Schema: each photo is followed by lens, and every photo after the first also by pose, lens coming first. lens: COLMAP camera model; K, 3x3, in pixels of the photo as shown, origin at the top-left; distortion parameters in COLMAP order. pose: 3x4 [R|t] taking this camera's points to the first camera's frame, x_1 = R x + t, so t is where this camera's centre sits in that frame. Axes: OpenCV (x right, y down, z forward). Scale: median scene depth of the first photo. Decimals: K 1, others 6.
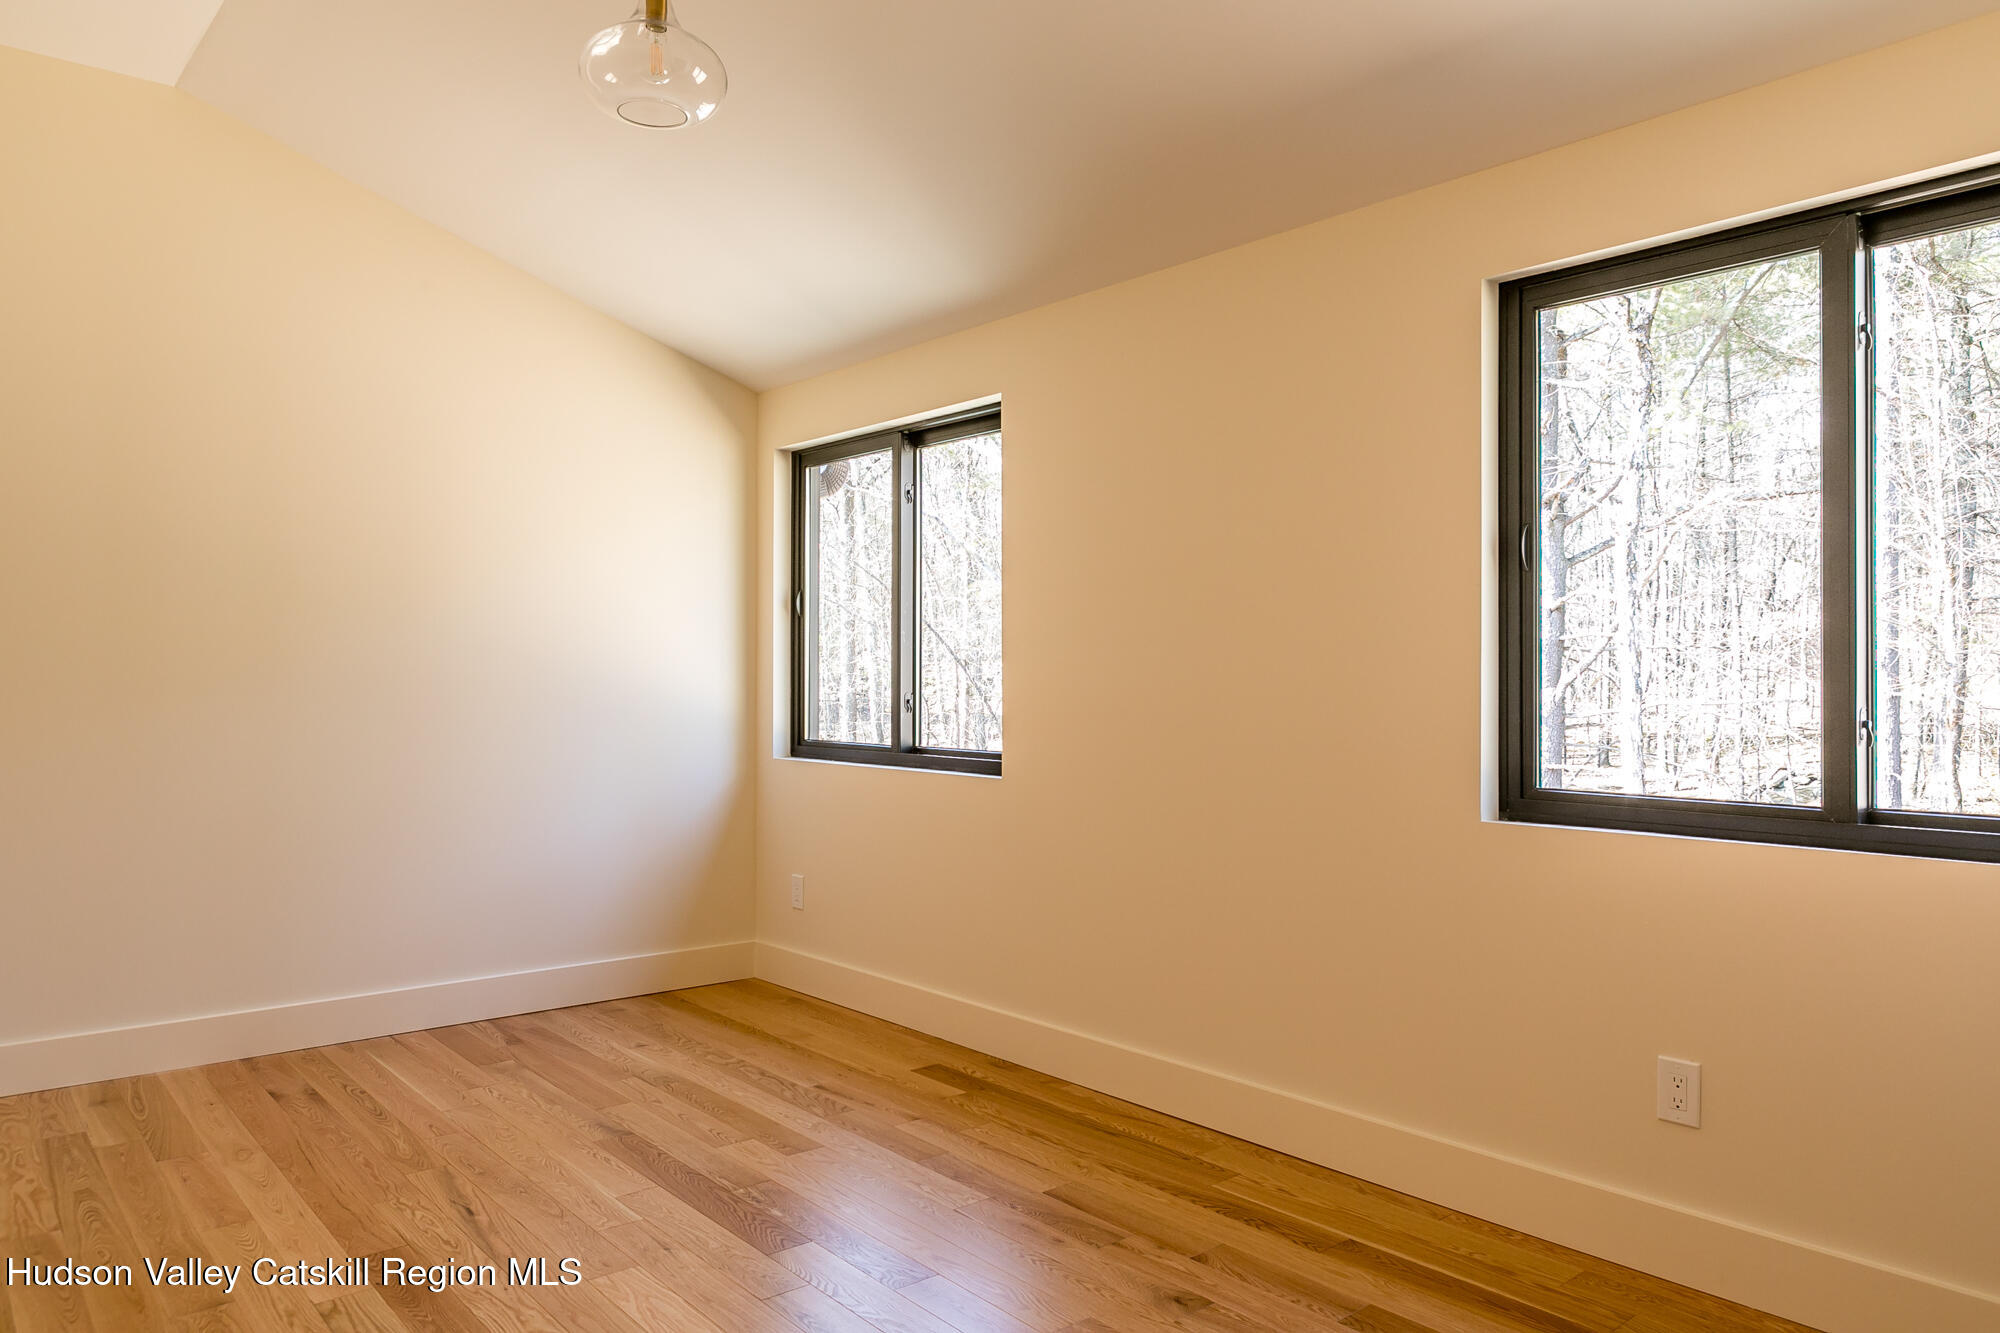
lens RADIAL K [[1355.3, 0, 1001.4], [0, 1355.3, 667.9], [0, 0, 1]] dist [-0.003680, 0.000174]
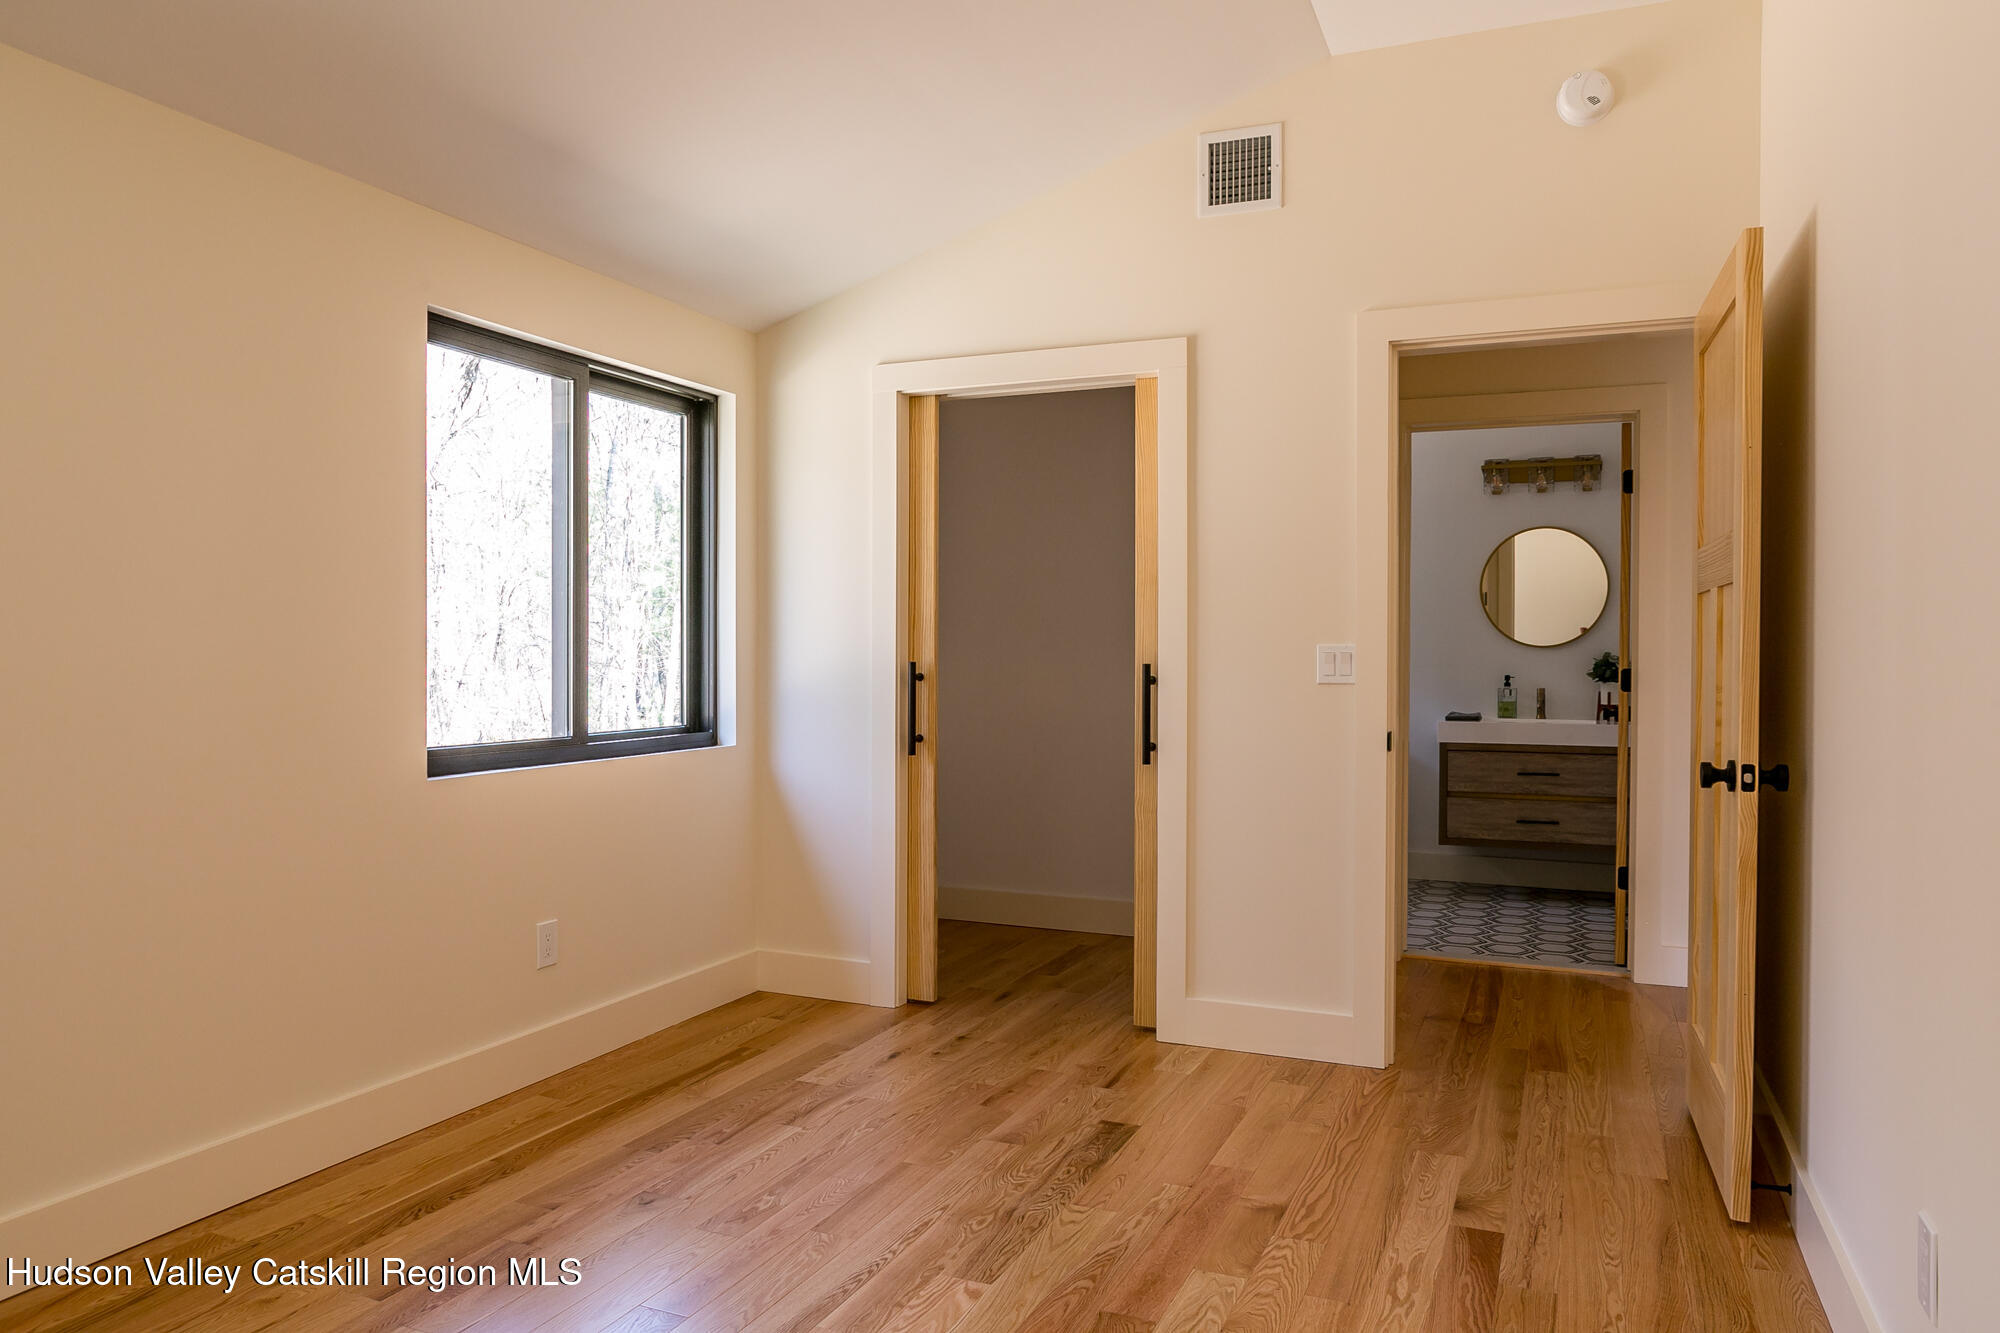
lens RADIAL K [[1355.3, 0, 1001.5], [0, 1355.3, 664.2], [0, 0, 1]] dist [-0.003680, 0.000174]
pose [[-0.443579, -0.012408, 0.896149, -0.932192], [-0.012060, 0.999896, 0.007875, 0.000240], [-0.896154, -0.007315, -0.443683, 1.134325]]
